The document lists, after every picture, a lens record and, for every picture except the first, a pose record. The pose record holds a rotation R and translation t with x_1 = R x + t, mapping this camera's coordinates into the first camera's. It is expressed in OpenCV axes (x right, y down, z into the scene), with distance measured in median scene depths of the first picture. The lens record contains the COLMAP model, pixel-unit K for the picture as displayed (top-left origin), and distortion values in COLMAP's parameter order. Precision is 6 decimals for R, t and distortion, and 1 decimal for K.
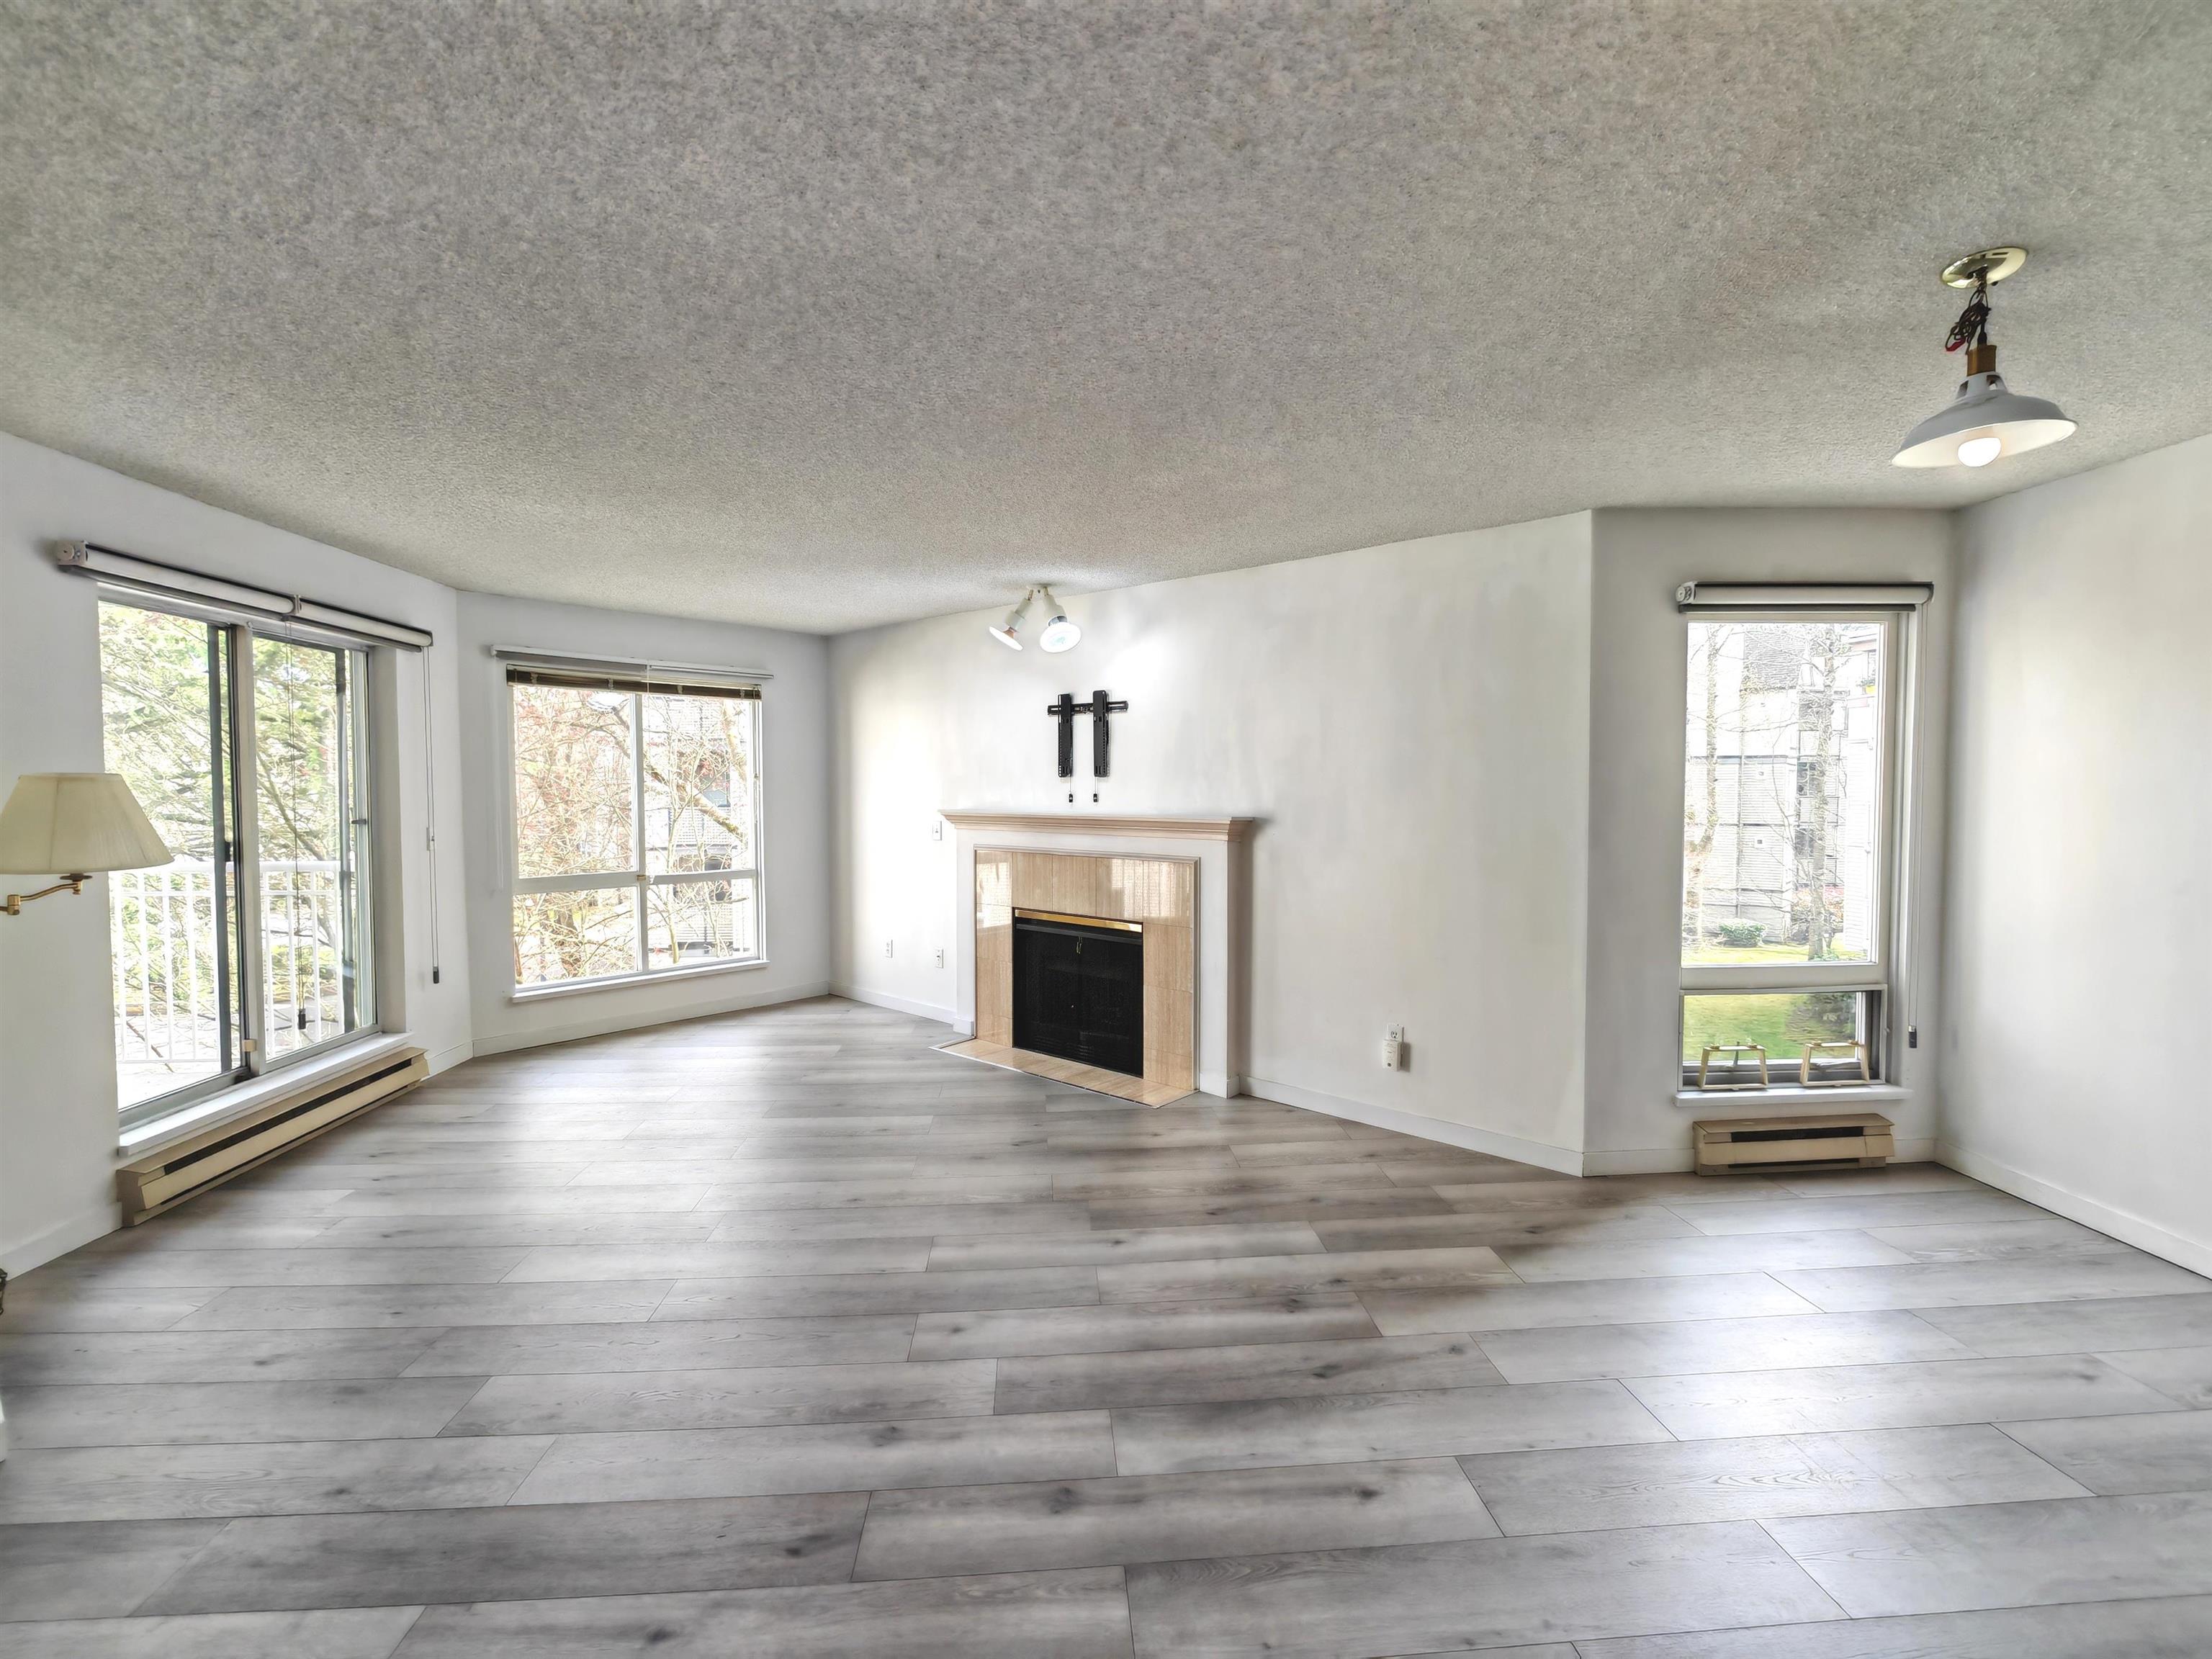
lens RADIAL K [[1023.3, 0, 1114.8], [0, 1023.3, 827.1], [0, 0, 1]] dist [-0.009816, 0.007214]
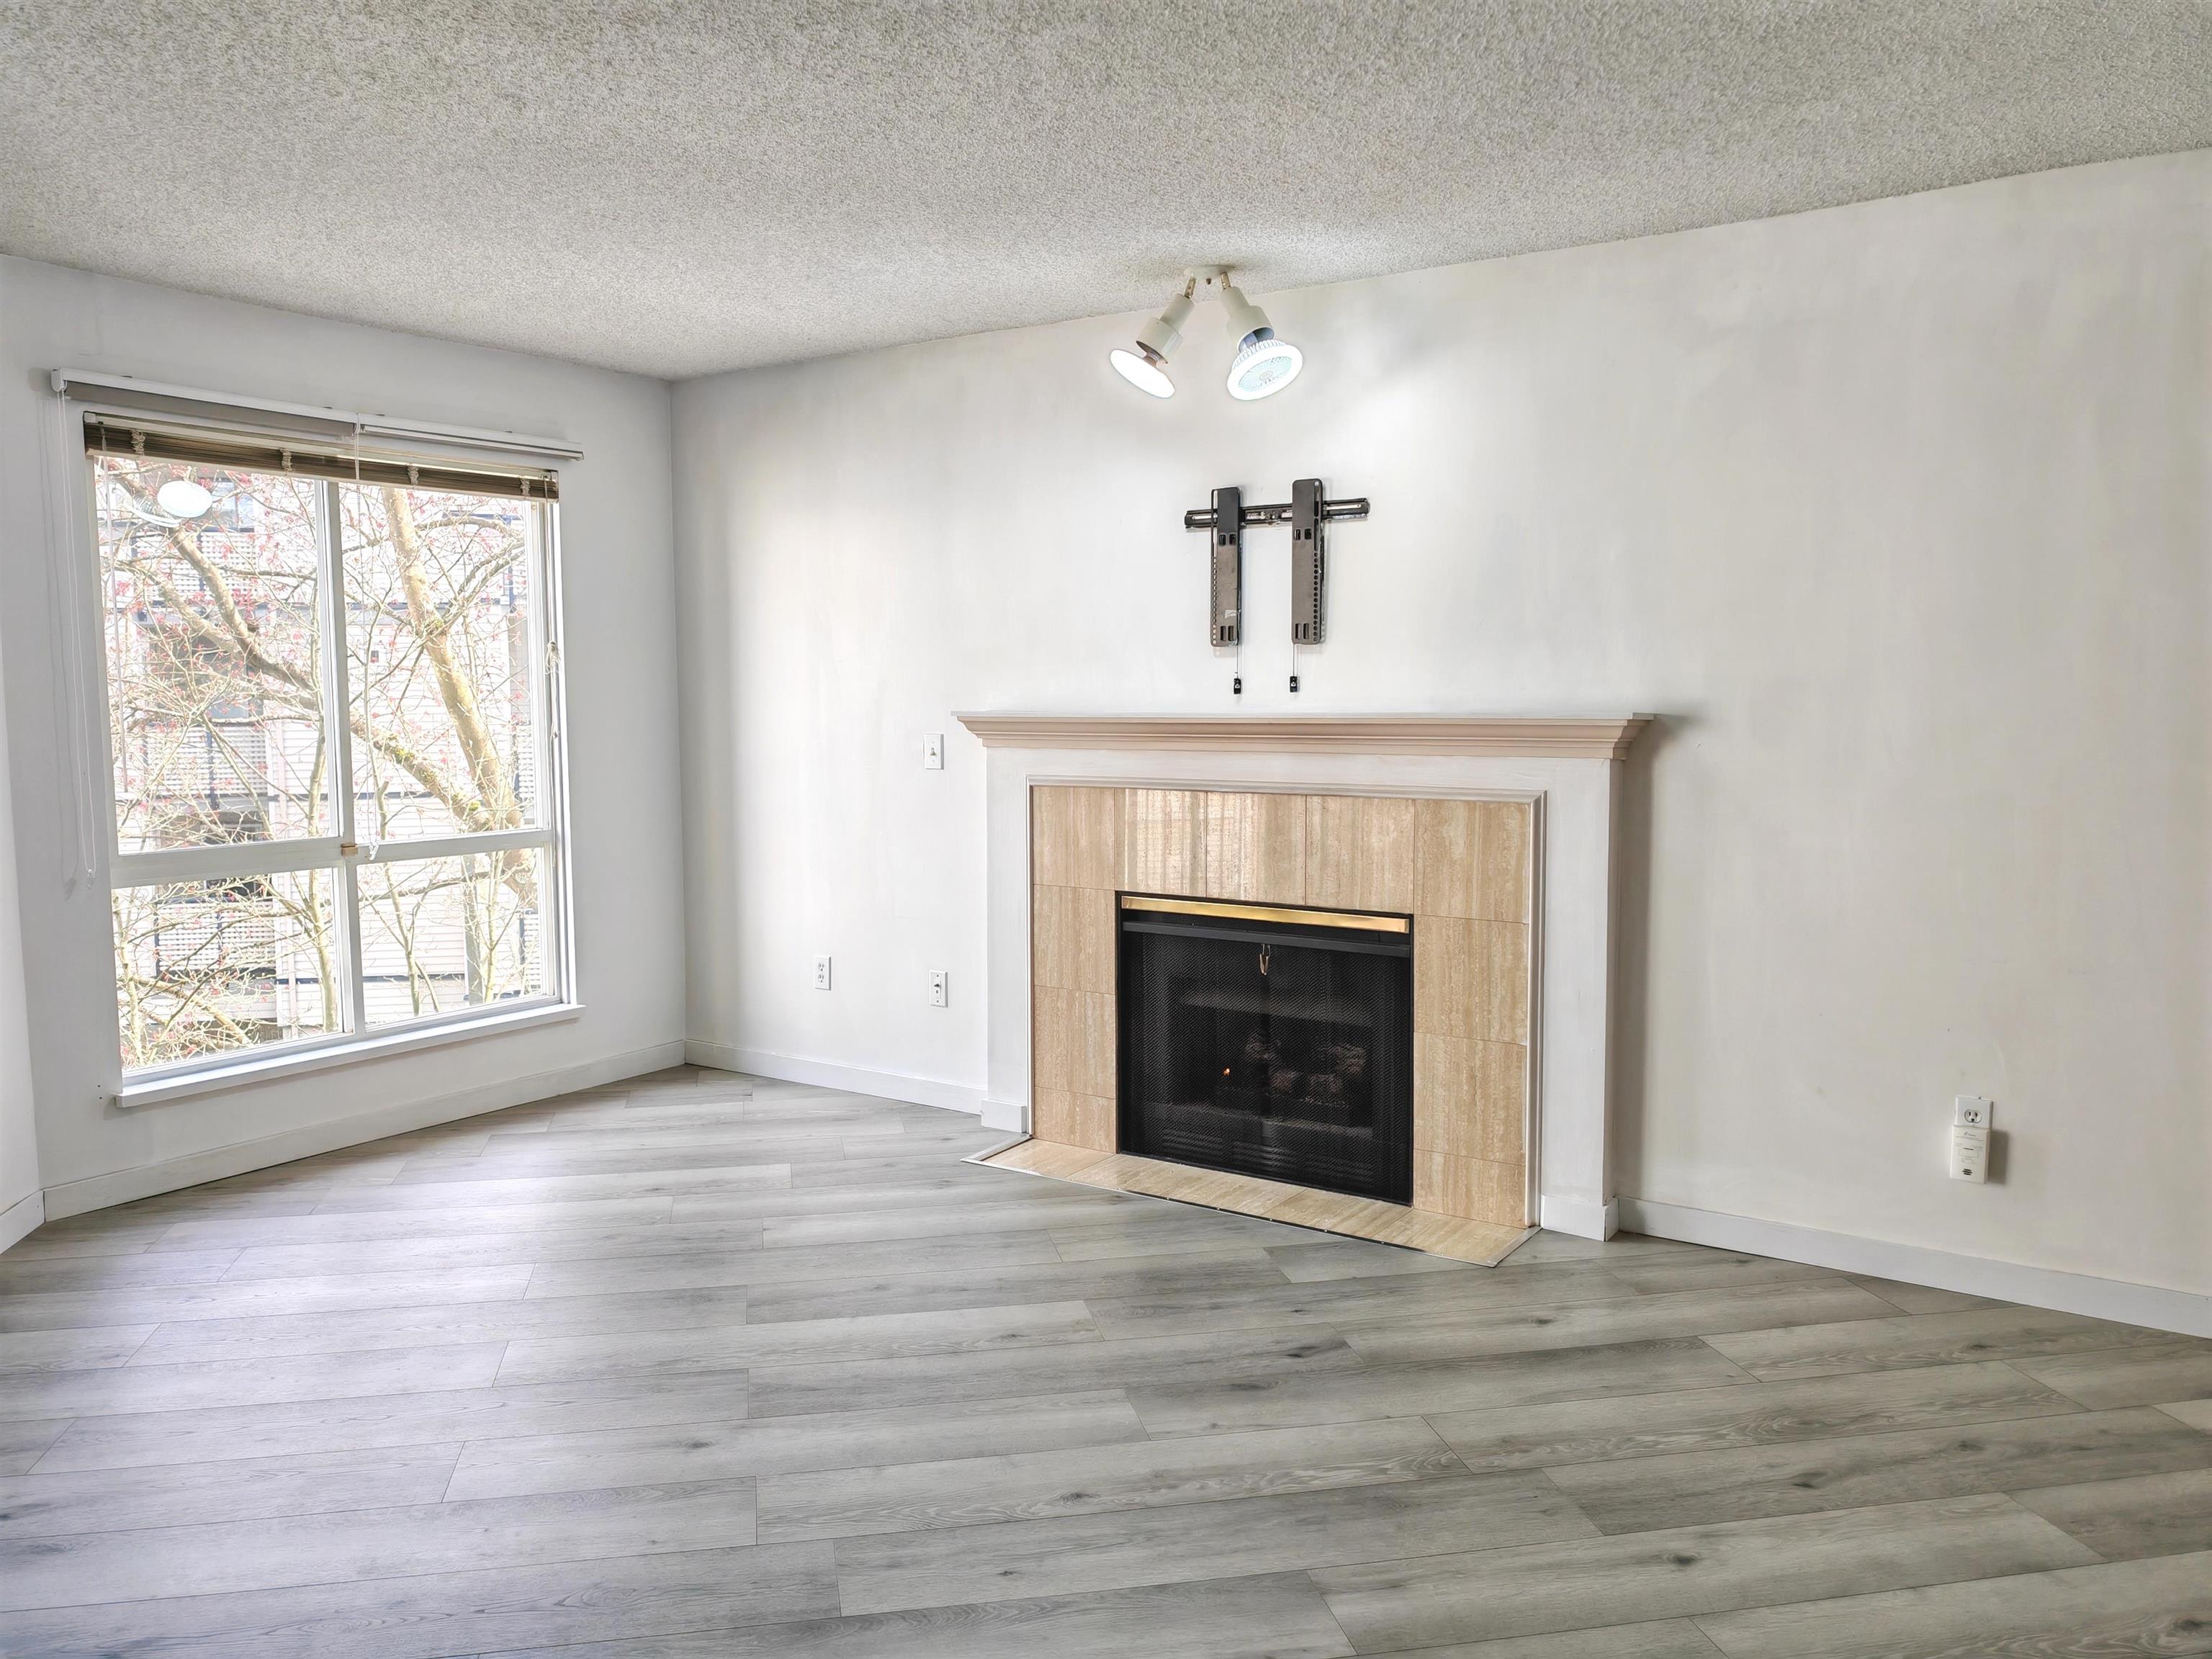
lens RADIAL K [[1703.7, 0, 1086.2], [0, 1703.7, 824.1], [0, 0, 1]] dist [0.082203, -0.098769]
pose [[0.992908, -0.016603, 0.117724, -0.263420], [0.011784, 0.999069, 0.041511, 0.006887], [-0.118303, -0.039830, 0.992178, 0.148640]]
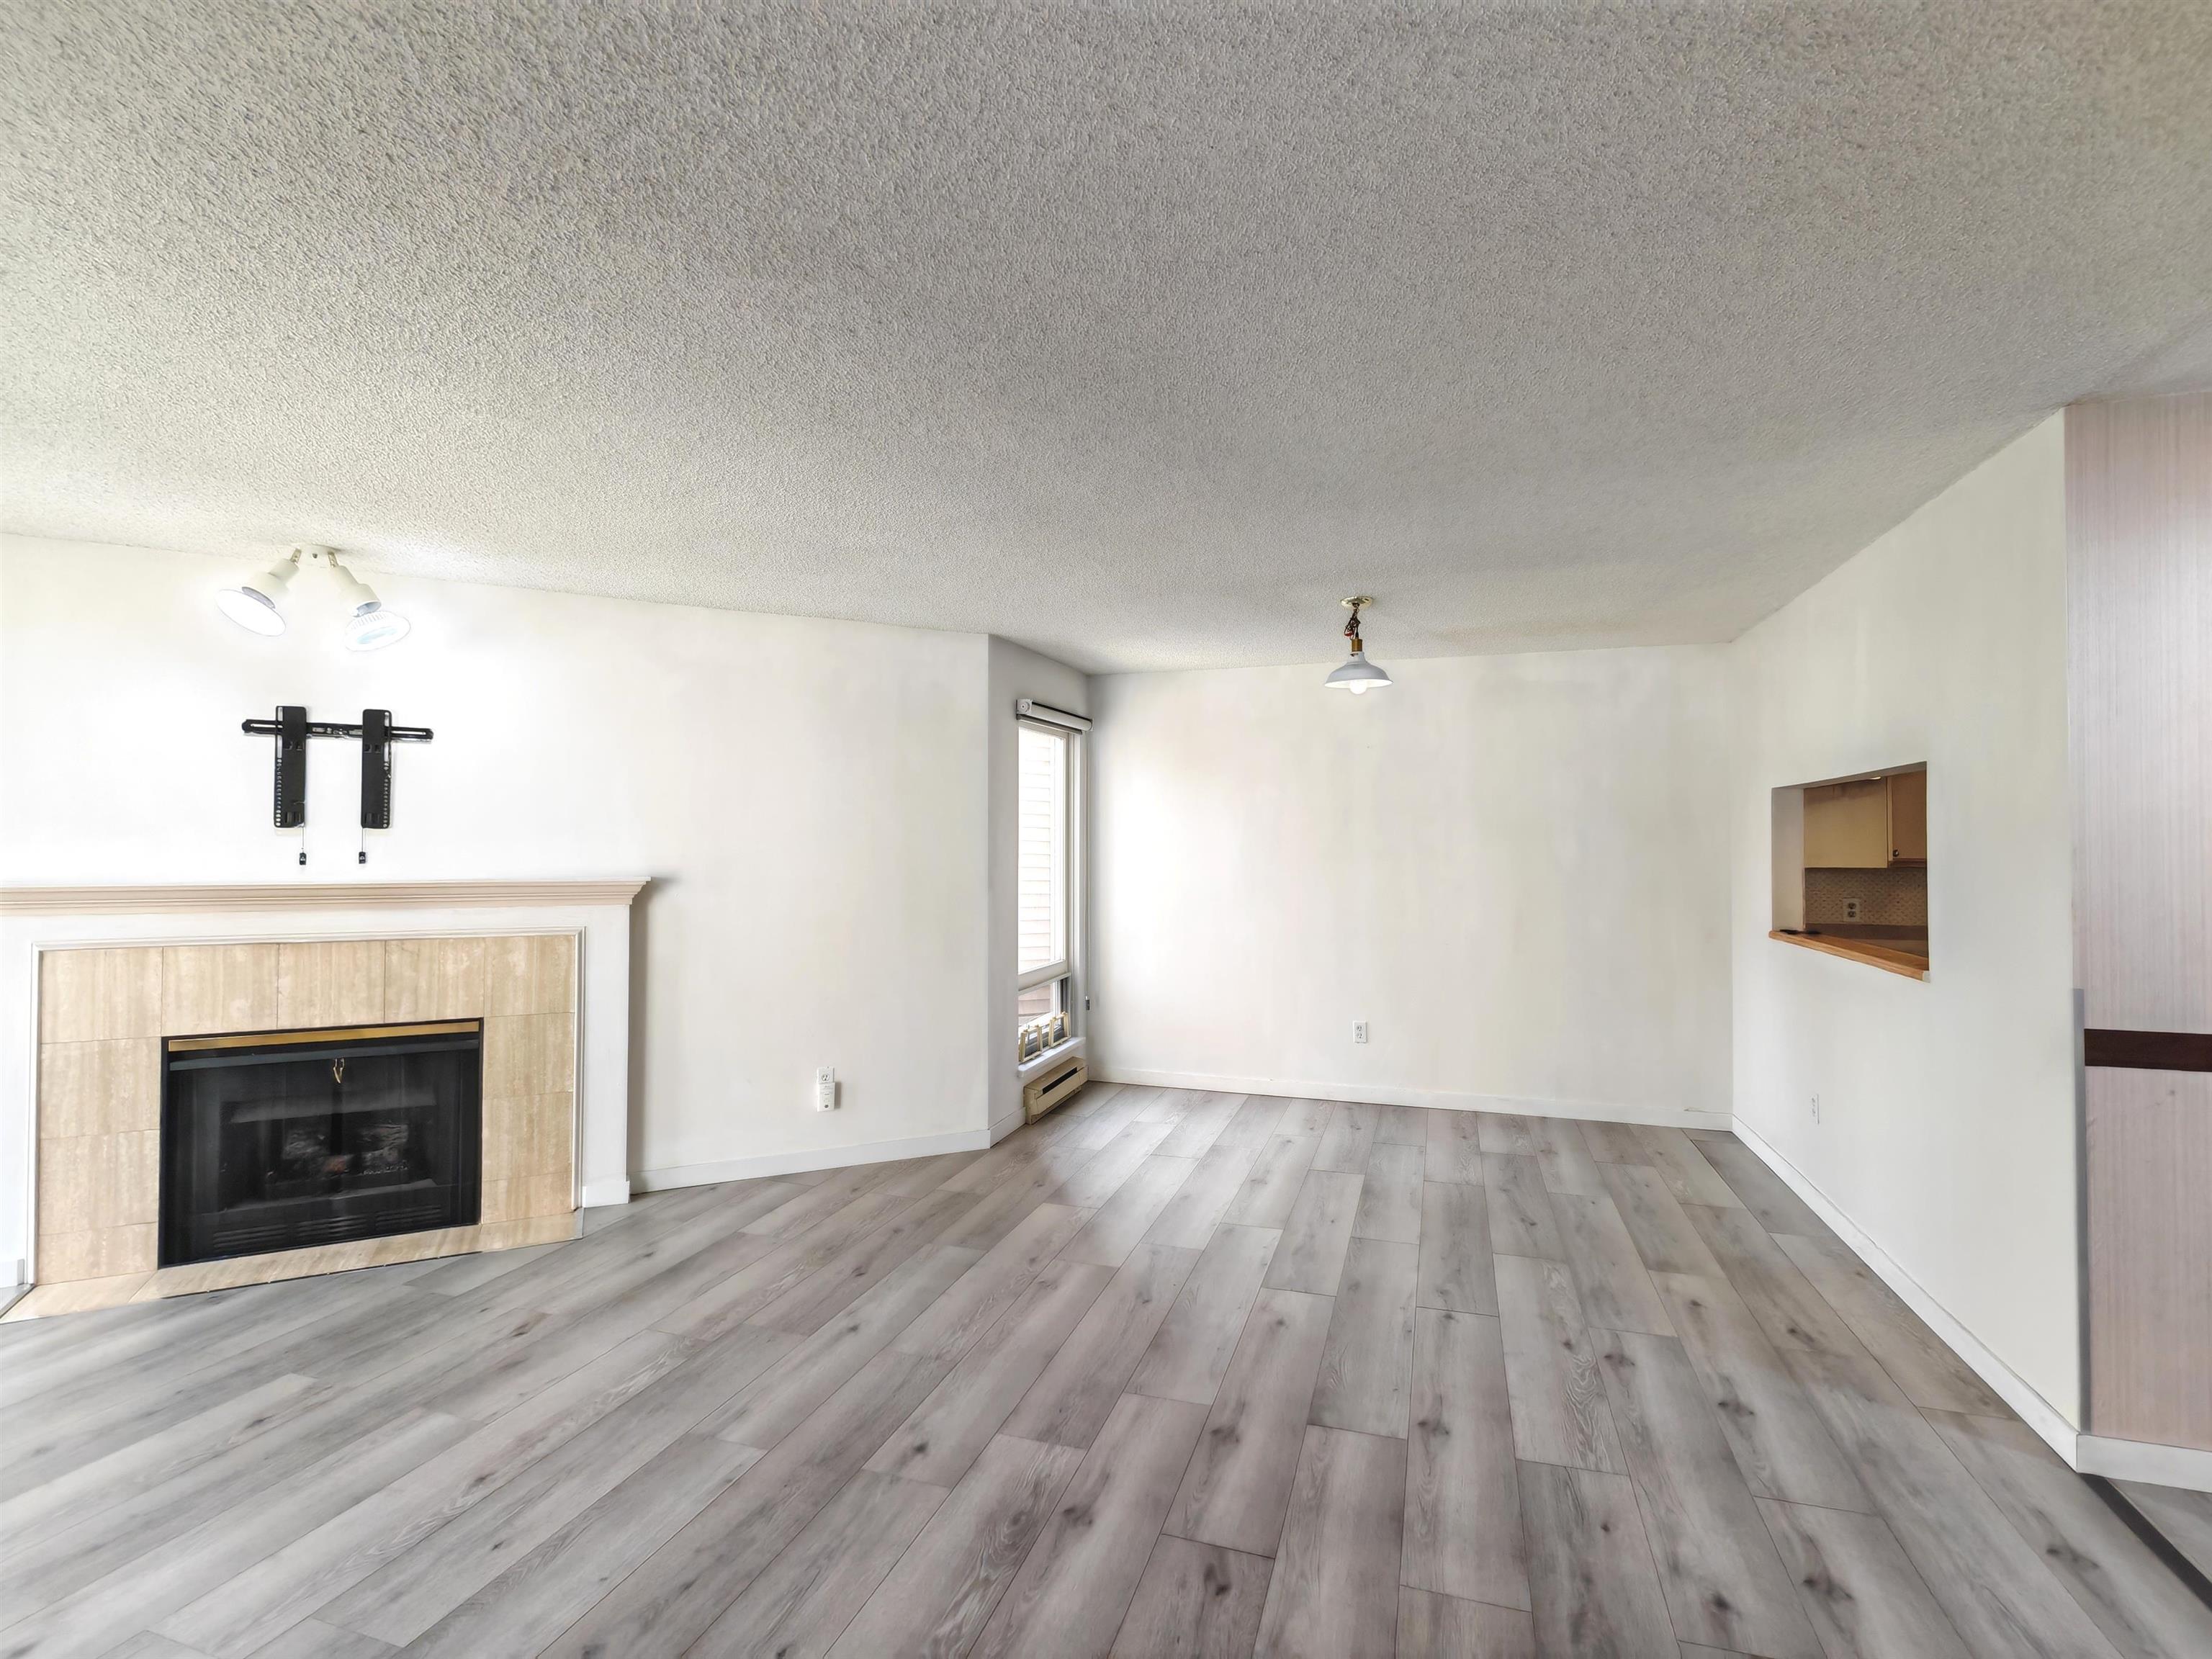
lens RADIAL K [[1023.3, 0, 1114.8], [0, 1023.3, 827.1], [0, 0, 1]] dist [-0.009816, 0.007214]
pose [[0.379075, 0.018032, 0.925190, -0.542626], [0.034613, 0.998834, -0.033649, -0.009157], [-0.924718, 0.044780, 0.378009, 0.281063]]
